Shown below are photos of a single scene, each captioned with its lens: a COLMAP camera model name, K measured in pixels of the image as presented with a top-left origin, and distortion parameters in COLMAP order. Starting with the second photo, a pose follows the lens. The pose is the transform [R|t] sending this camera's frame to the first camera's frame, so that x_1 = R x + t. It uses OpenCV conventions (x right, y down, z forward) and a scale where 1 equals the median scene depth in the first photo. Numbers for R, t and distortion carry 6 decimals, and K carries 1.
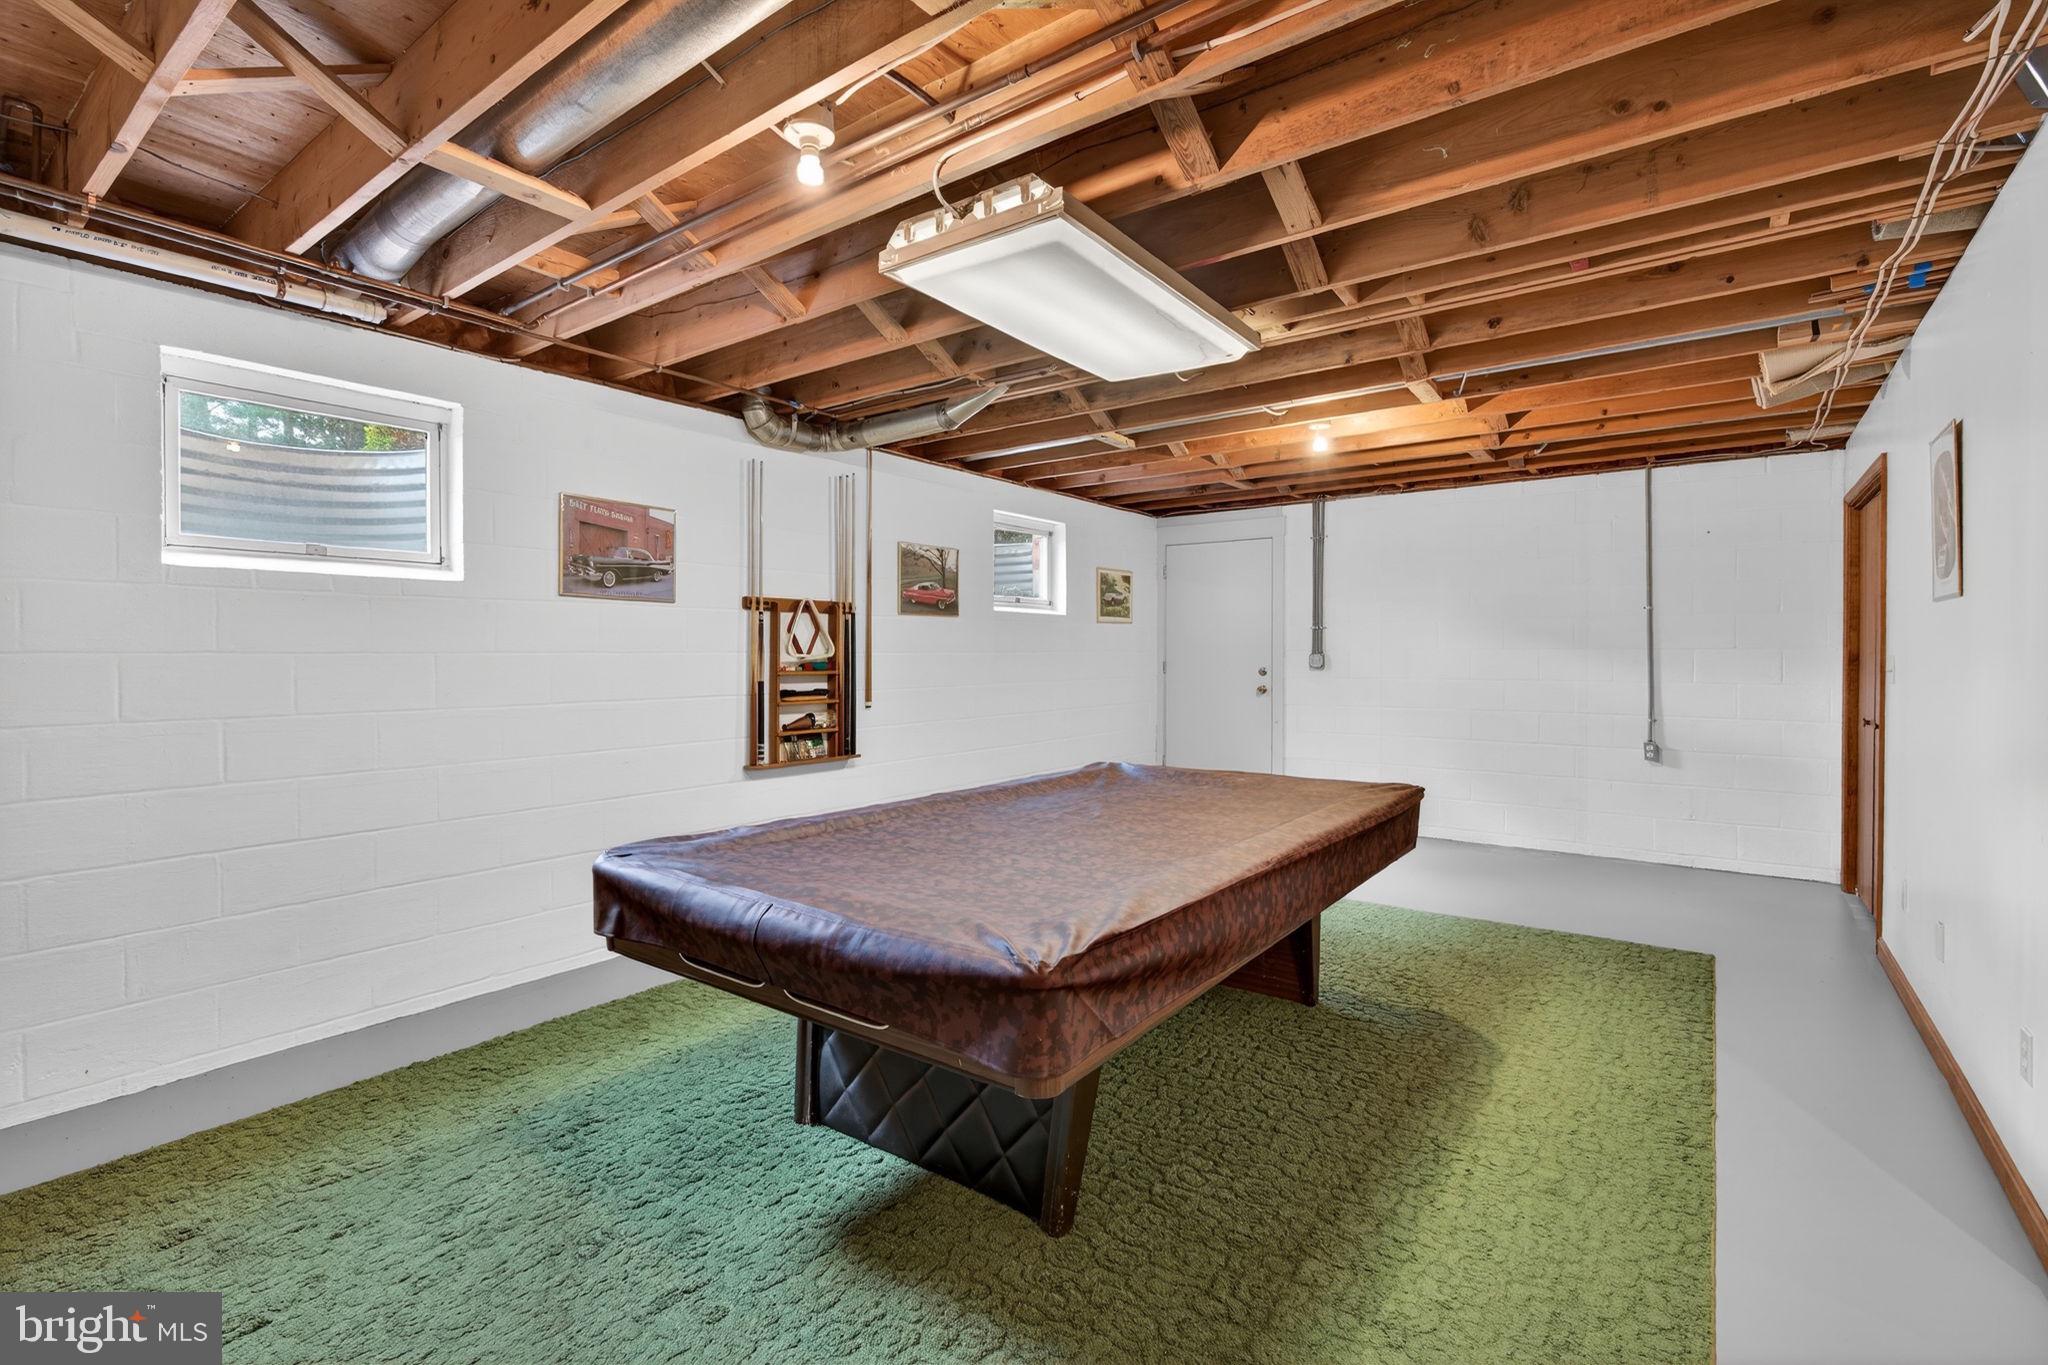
lens RADIAL K [[922.6, 0, 1026.0], [0, 922.6, 667.0], [0, 0, 1]] dist [-0.002603, -0.000128]
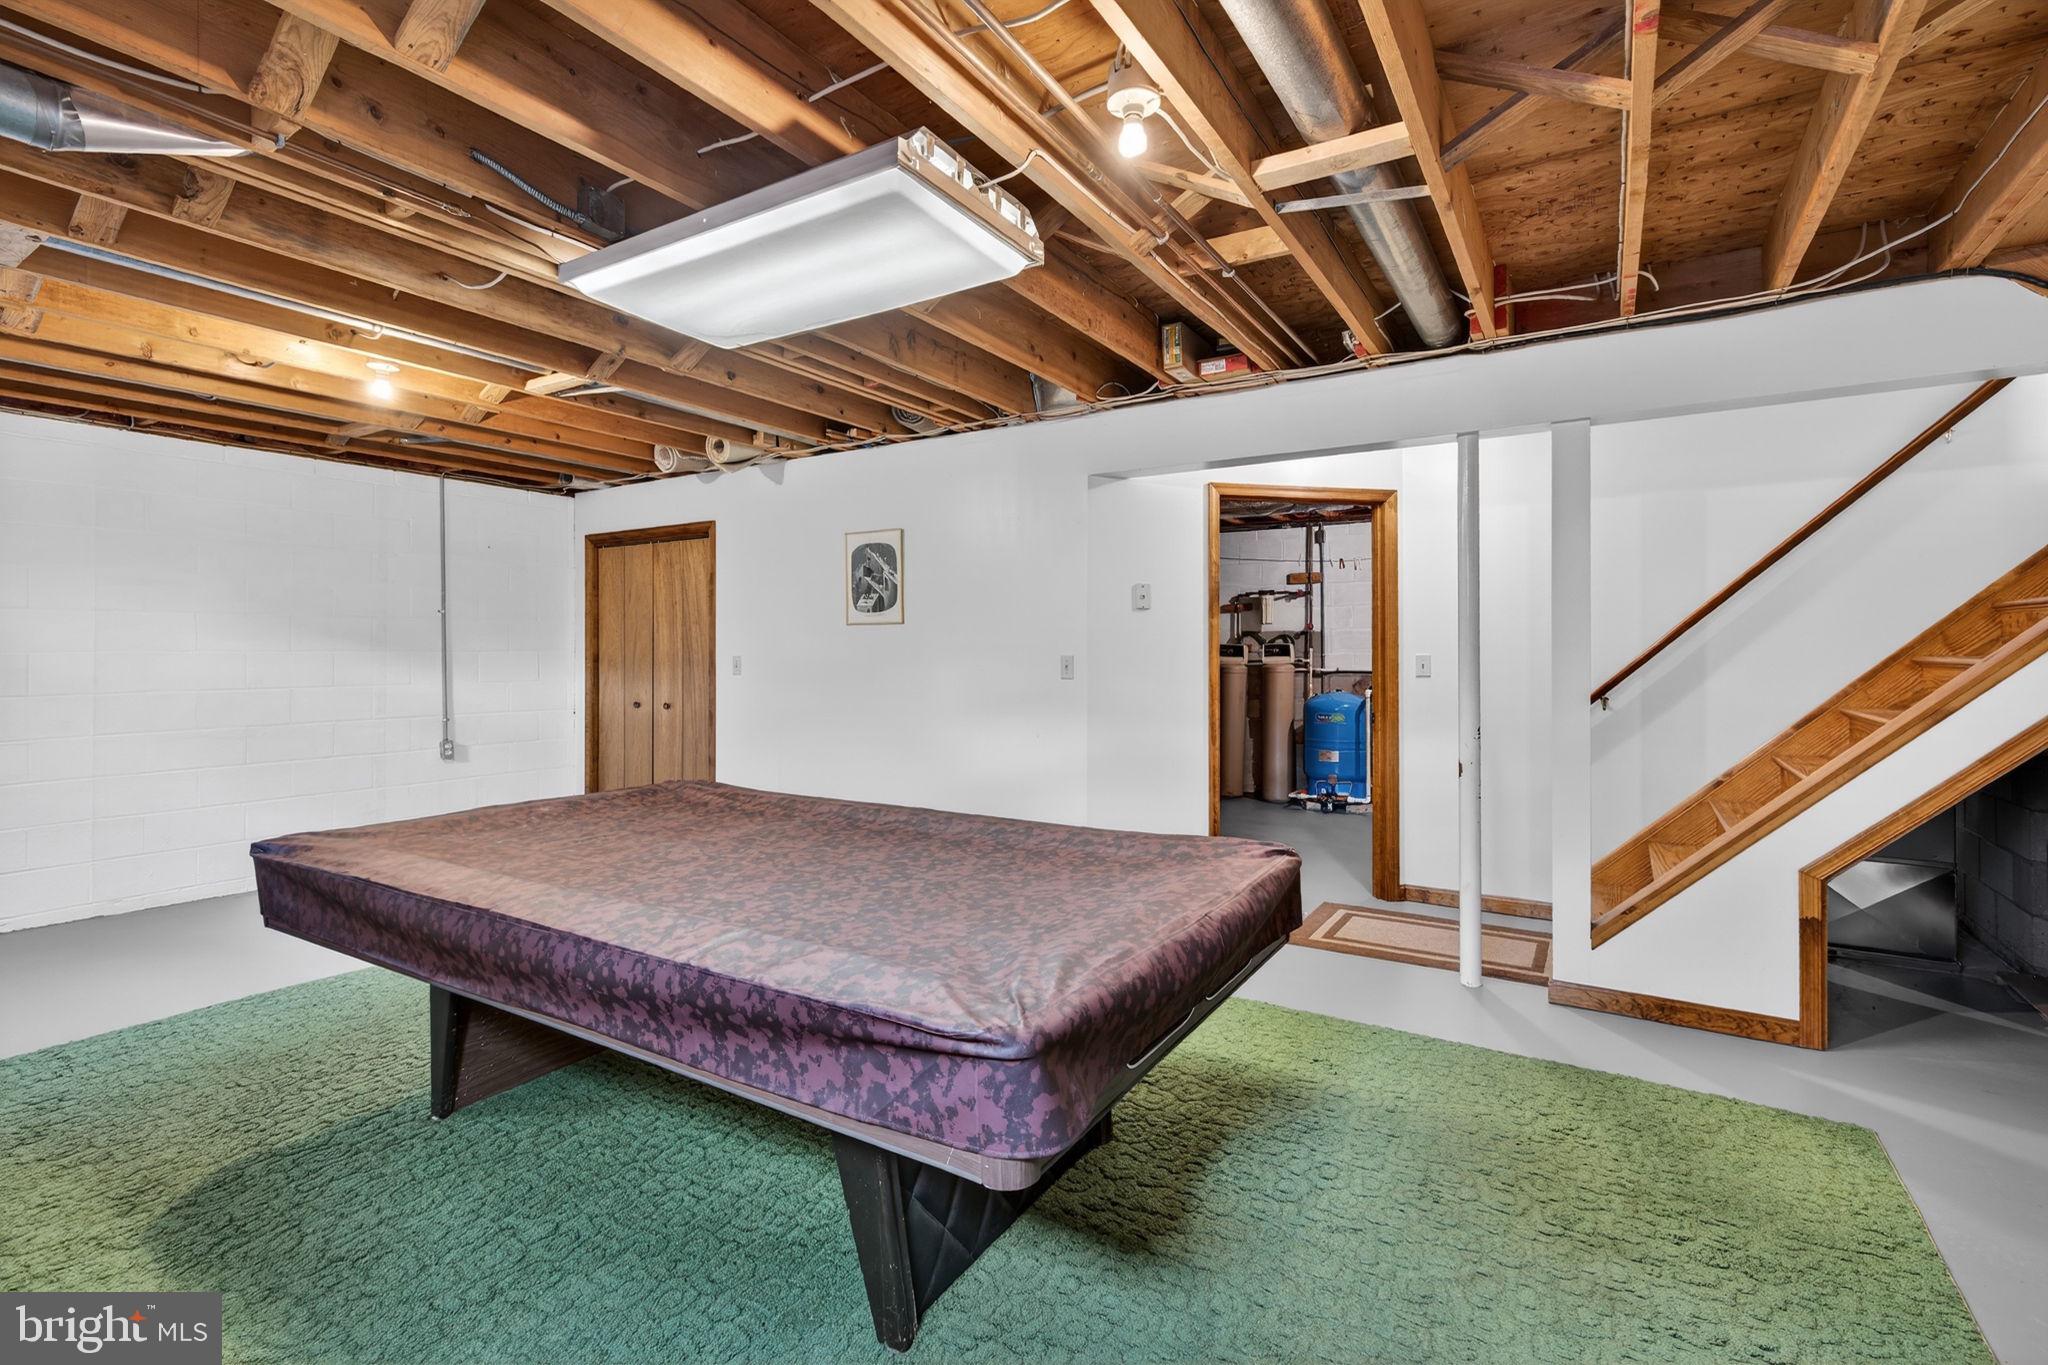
lens RADIAL K [[922.6, 0, 1028.7], [0, 922.6, 666.8], [0, 0, 1]] dist [-0.002603, -0.000128]
pose [[-0.082926, -0.016136, 0.996425, -0.428306], [0.015913, 0.999720, 0.017514, -0.009481], [-0.996429, 0.017309, -0.082646, 0.439954]]
